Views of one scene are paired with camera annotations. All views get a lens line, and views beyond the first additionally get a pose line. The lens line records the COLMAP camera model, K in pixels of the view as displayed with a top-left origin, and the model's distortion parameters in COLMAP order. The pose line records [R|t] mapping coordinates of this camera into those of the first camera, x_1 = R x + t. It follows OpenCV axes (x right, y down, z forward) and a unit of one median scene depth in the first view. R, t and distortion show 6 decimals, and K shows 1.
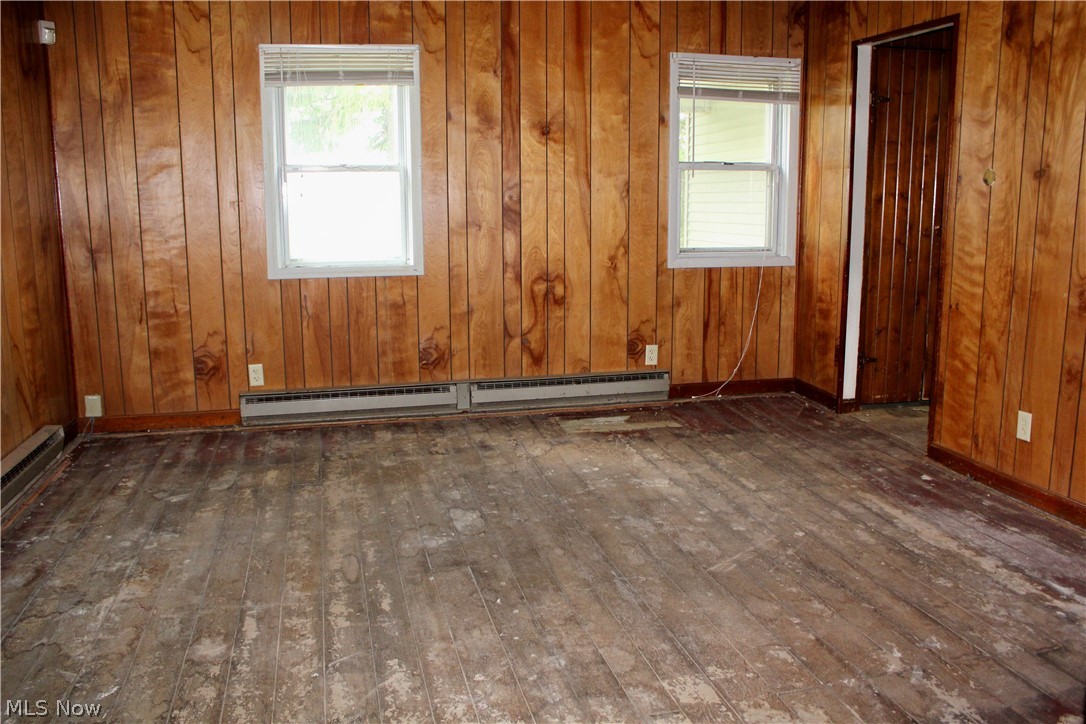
lens RADIAL K [[904.1, 0, 533.8], [0, 904.1, 369.8], [0, 0, 1]] dist [-0.168022, 0.153656]
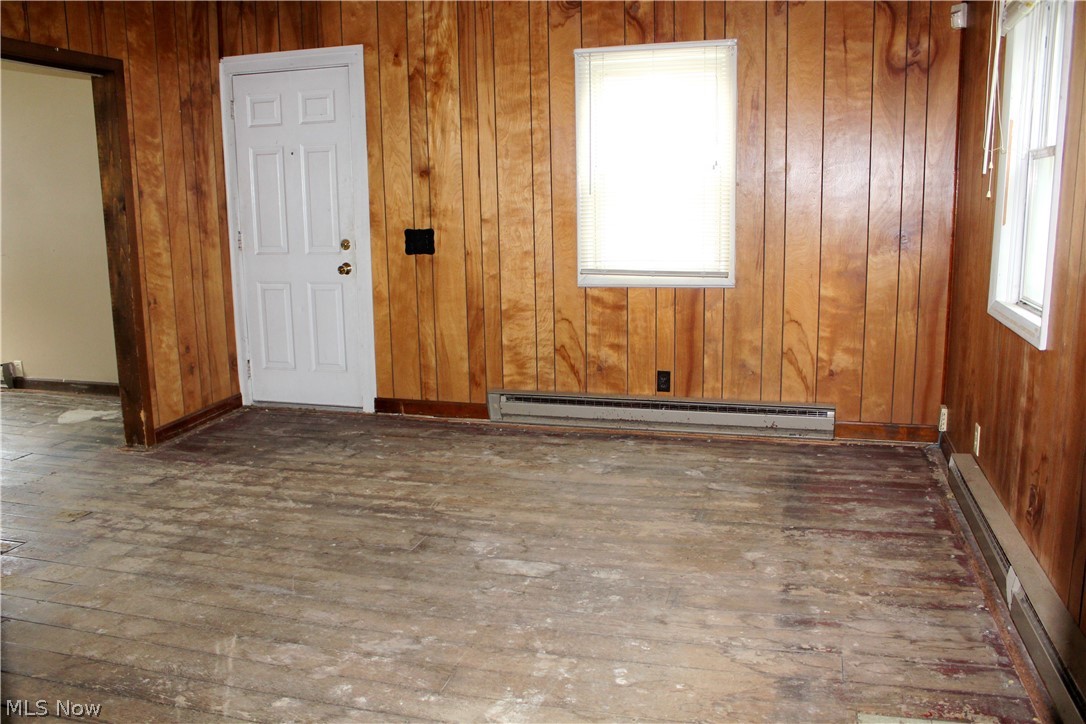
lens RADIAL K [[904.1, 0, 533.8], [0, 904.1, 369.8], [0, 0, 1]] dist [-0.168022, 0.153656]
pose [[-0.502108, 0.177238, -0.846448, 0.631674], [-0.139674, 0.949303, 0.281628, -0.269341], [0.853451, 0.259634, -0.451897, 1.348442]]
